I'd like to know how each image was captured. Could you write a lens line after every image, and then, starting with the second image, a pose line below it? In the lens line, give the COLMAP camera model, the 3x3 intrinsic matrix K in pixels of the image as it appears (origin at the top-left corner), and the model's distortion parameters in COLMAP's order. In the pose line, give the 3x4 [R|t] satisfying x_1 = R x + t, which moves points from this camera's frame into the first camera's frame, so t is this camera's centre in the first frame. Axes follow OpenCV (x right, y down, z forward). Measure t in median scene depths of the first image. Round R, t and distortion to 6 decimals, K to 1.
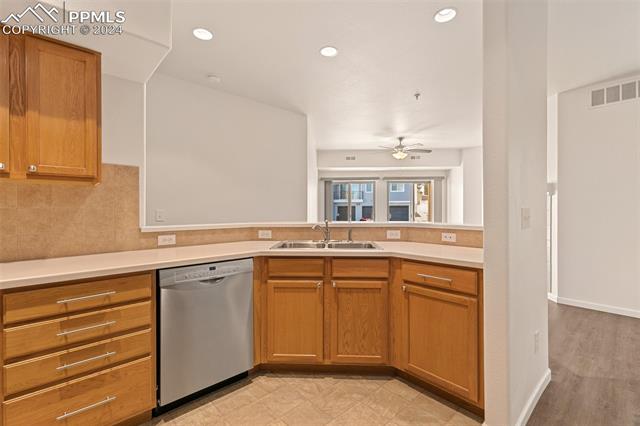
lens RADIAL K [[287.9, 0, 320.2], [0, 287.9, 210.2], [0, 0, 1]] dist [0.011479, -0.003333]
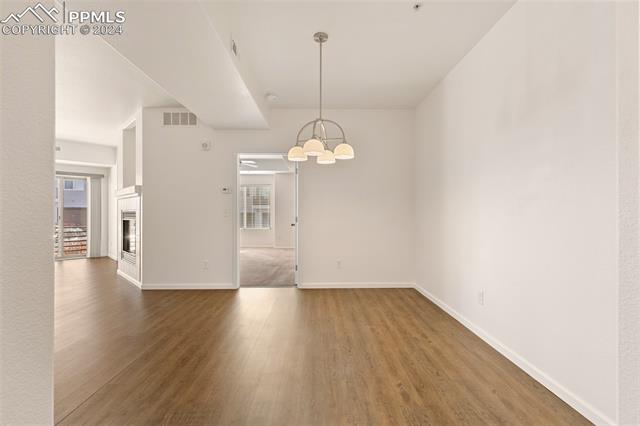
lens RADIAL K [[287.9, 0, 318.9], [0, 287.9, 213.2], [0, 0, 1]] dist [0.011479, -0.003333]
pose [[0.671847, -0.004295, 0.740677, 0.806780], [0.004037, 0.999990, 0.002136, 0.030251], [-0.740679, 0.001555, 0.671858, -0.538638]]
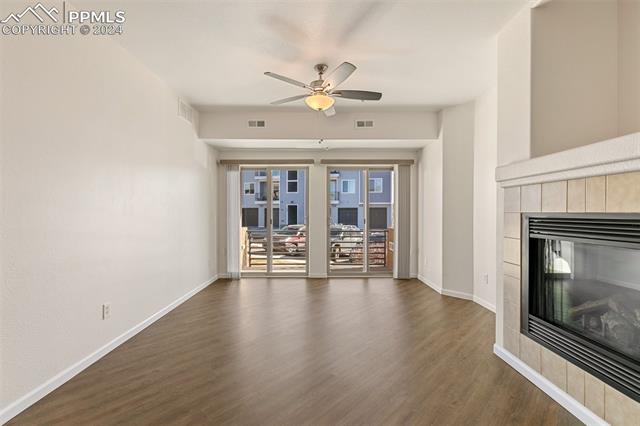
lens RADIAL K [[287.9, 0, 321.1], [0, 287.9, 211.9], [0, 0, 1]] dist [0.011479, -0.003333]
pose [[0.998253, 0.000959, 0.059070, 0.740015], [-0.000872, 0.999998, -0.001497, 0.000820], [-0.059071, 0.001443, 0.998253, 1.484587]]
